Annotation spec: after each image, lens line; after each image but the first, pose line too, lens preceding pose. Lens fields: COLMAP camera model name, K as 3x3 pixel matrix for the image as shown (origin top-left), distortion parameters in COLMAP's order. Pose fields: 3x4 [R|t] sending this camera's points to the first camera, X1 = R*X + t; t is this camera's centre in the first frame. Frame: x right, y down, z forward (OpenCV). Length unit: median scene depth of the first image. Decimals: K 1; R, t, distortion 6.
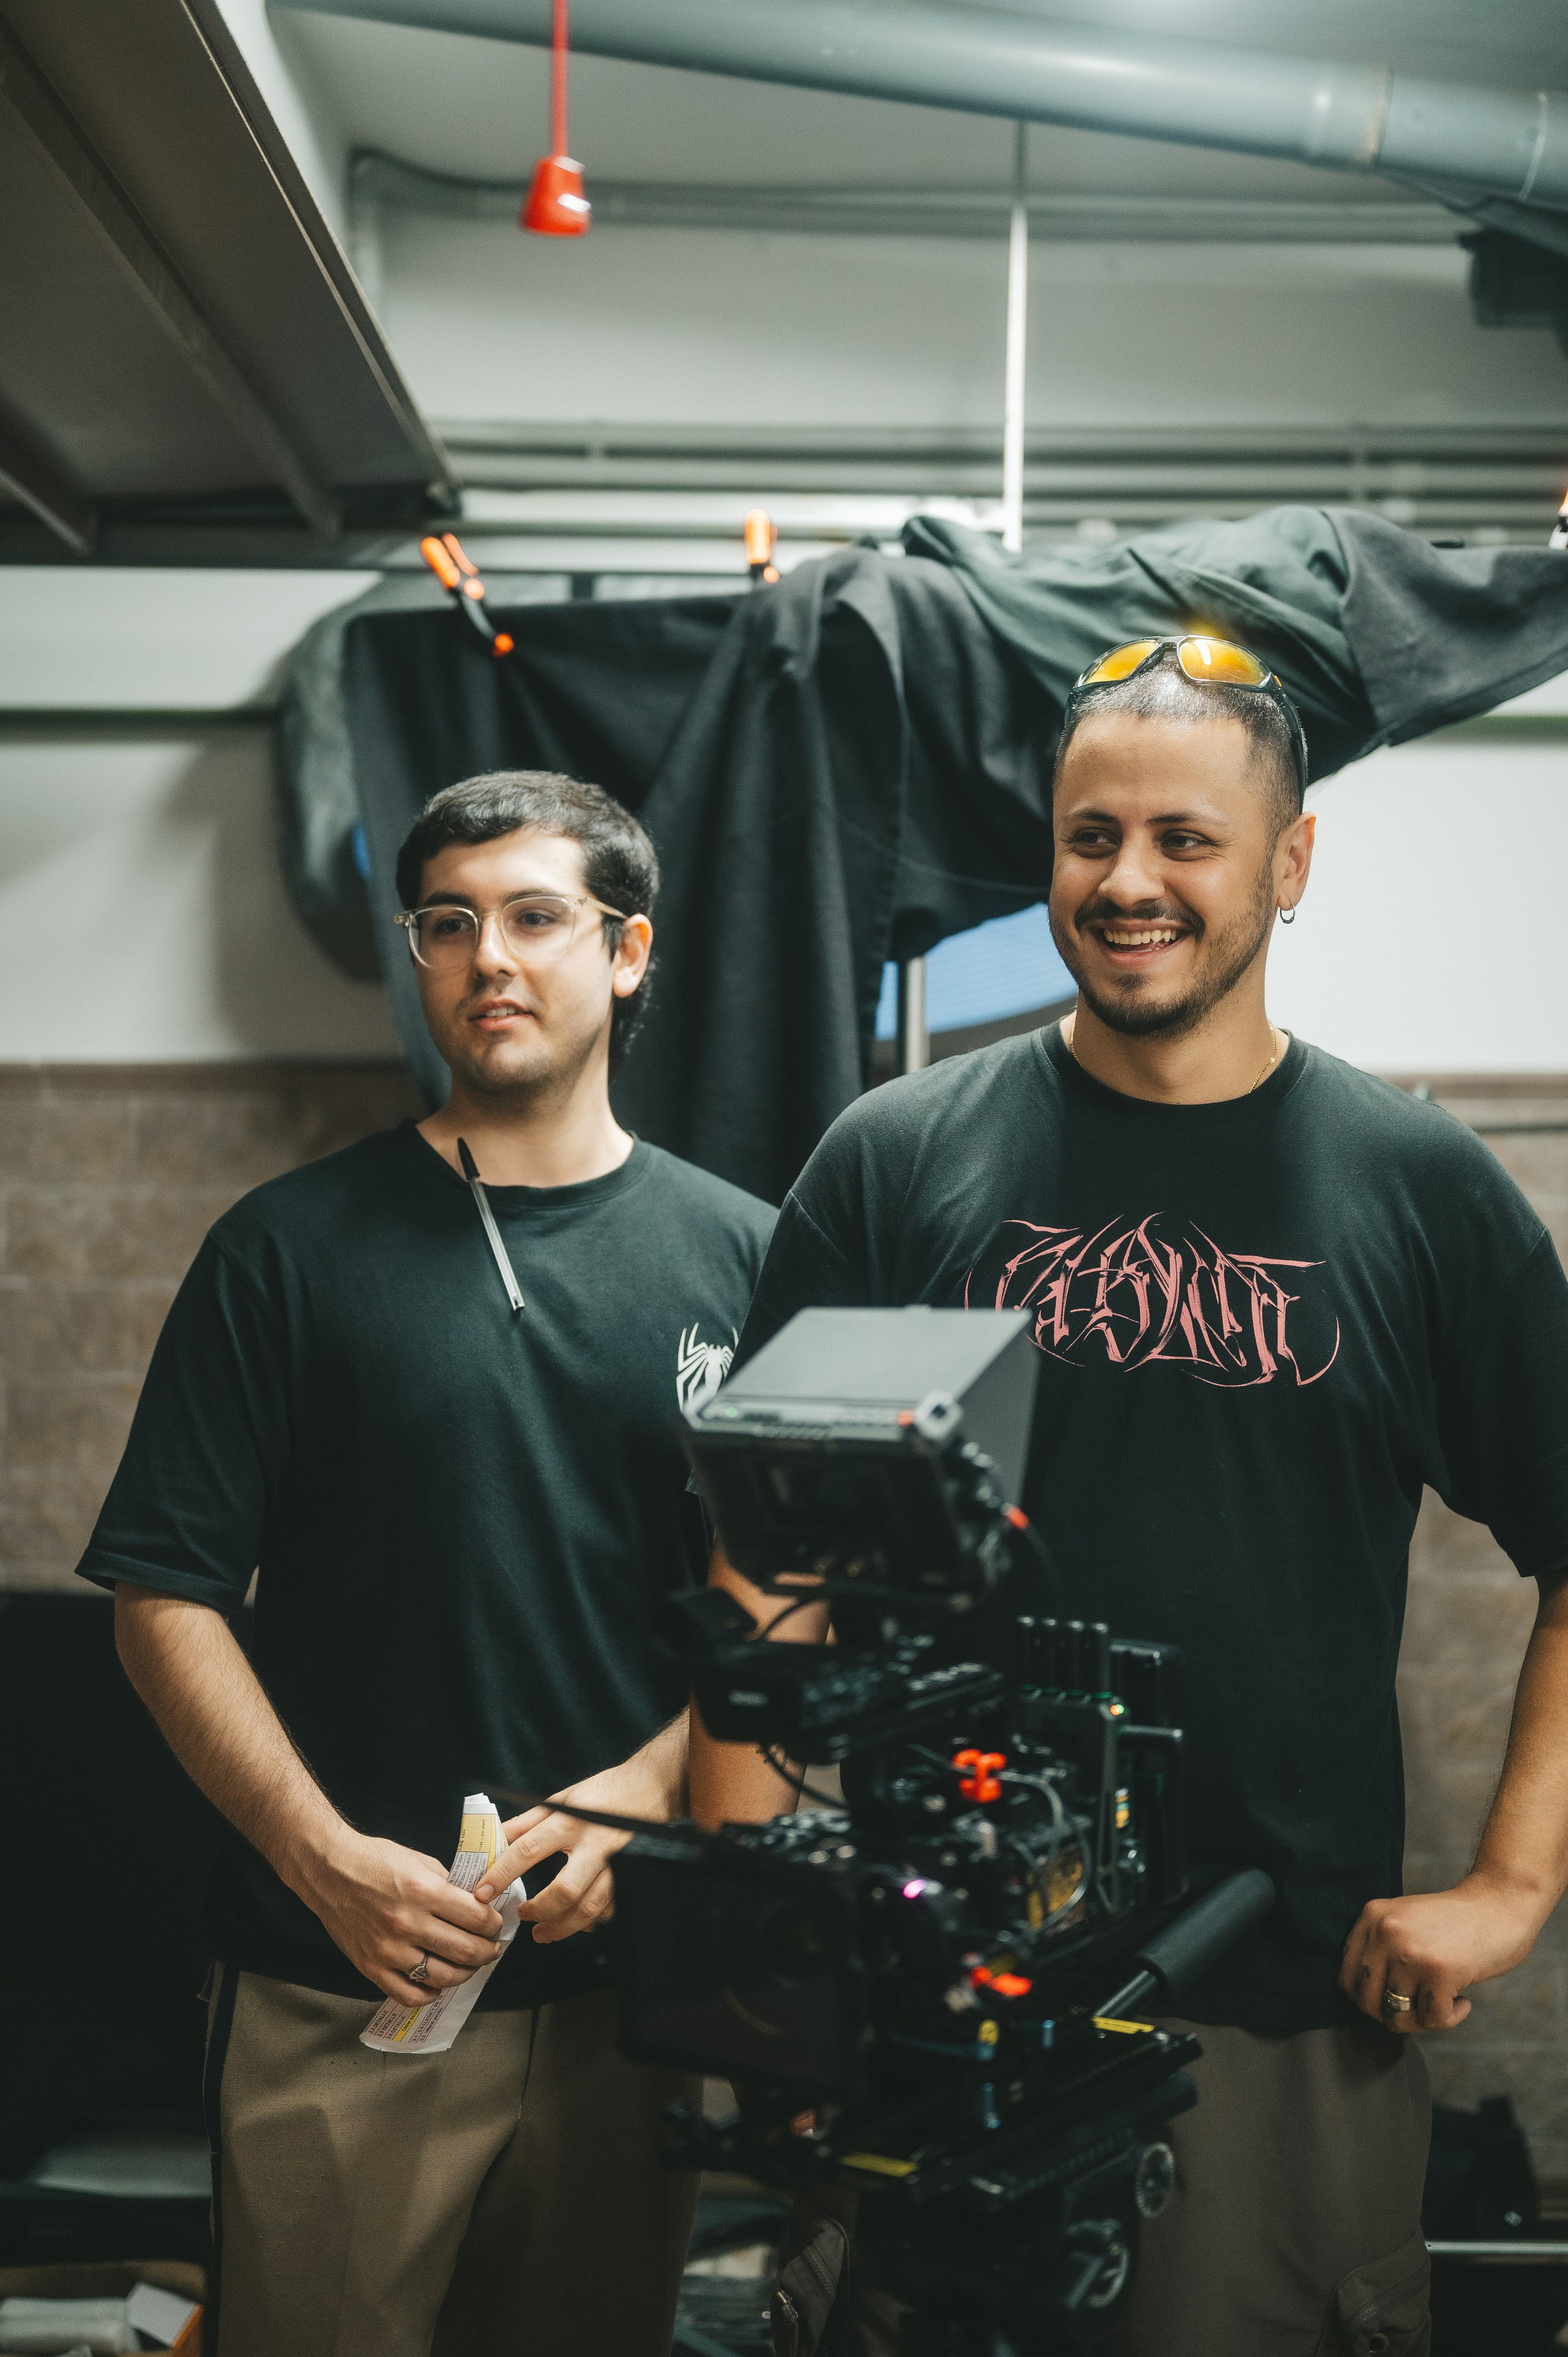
lens RADIAL K [[3358.4, 0, 784.0], [0, 3358.4, 1178.5], [0, 0, 1]] dist [0.005090, 0.012246]
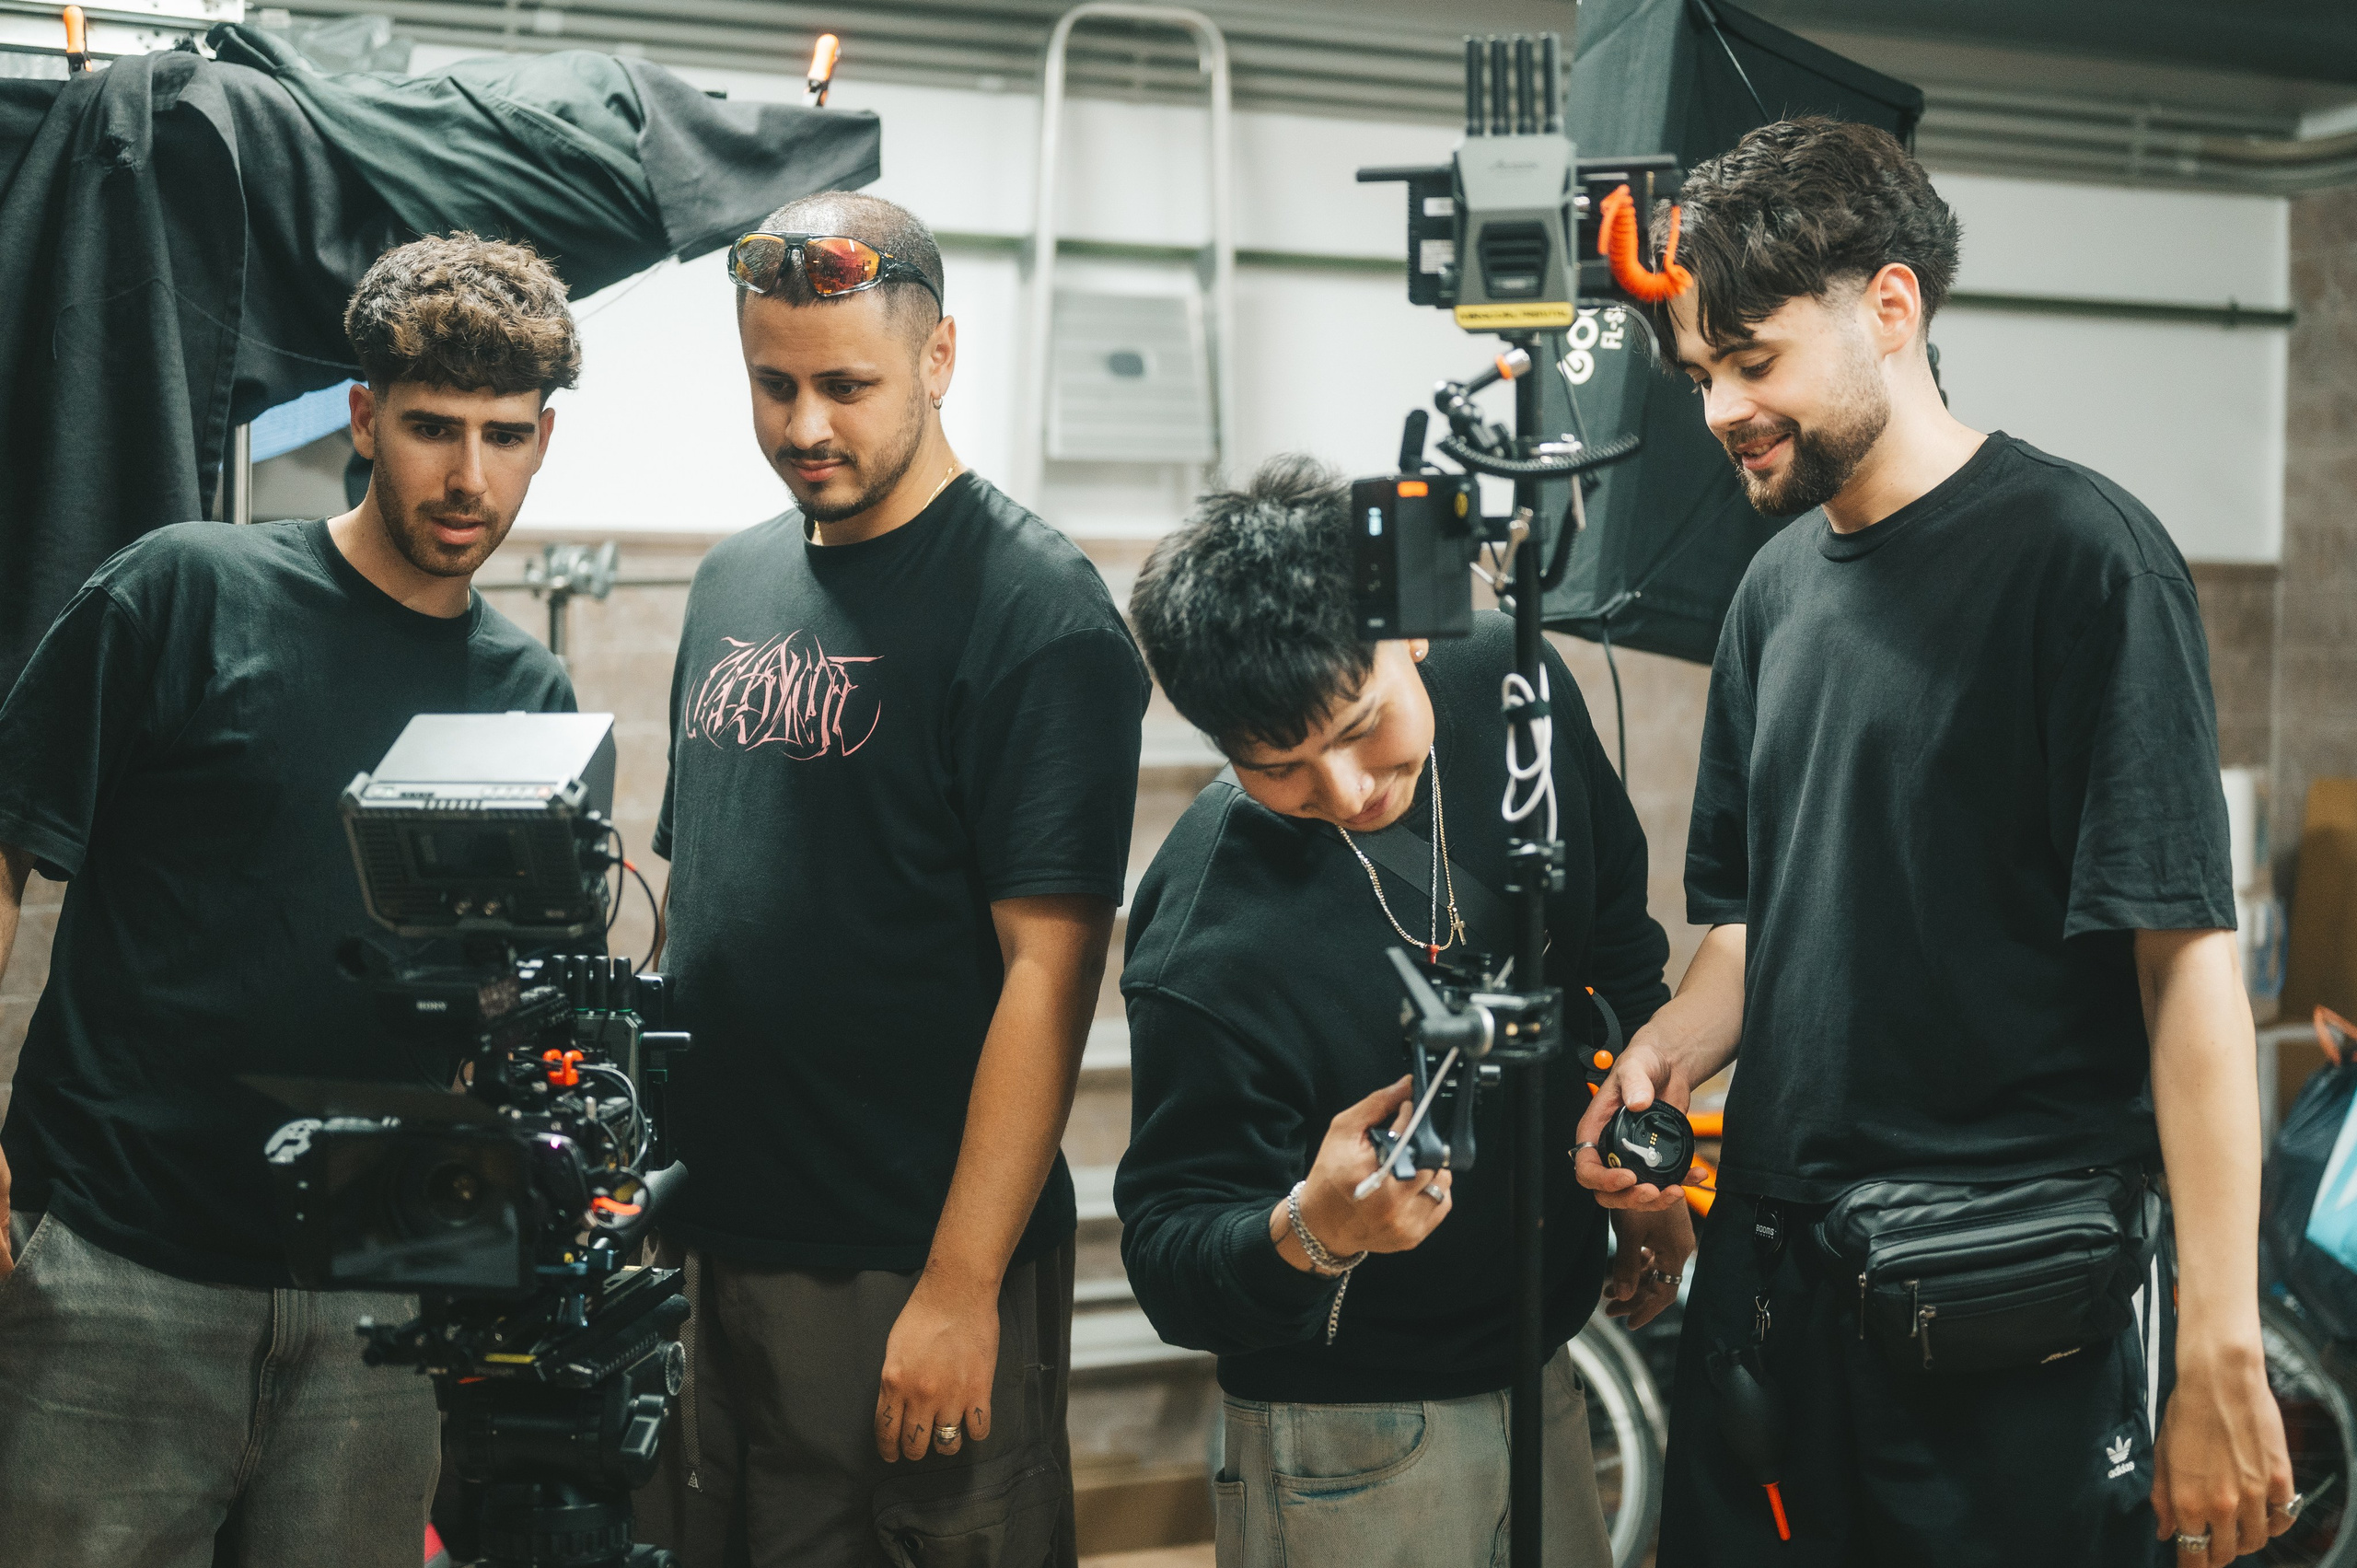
lens RADIAL K [[3358.5, 0, 1178.5], [0, 3358.5, 784.0], [0, 0, 1]] dist [0.005090, 0.012246]
pose [[0.907963, -0.010961, 0.418907, -0.162517], [-0.007554, 0.999067, 0.042515, 0.005323], [-0.418982, -0.041766, 0.907033, -0.173224]]
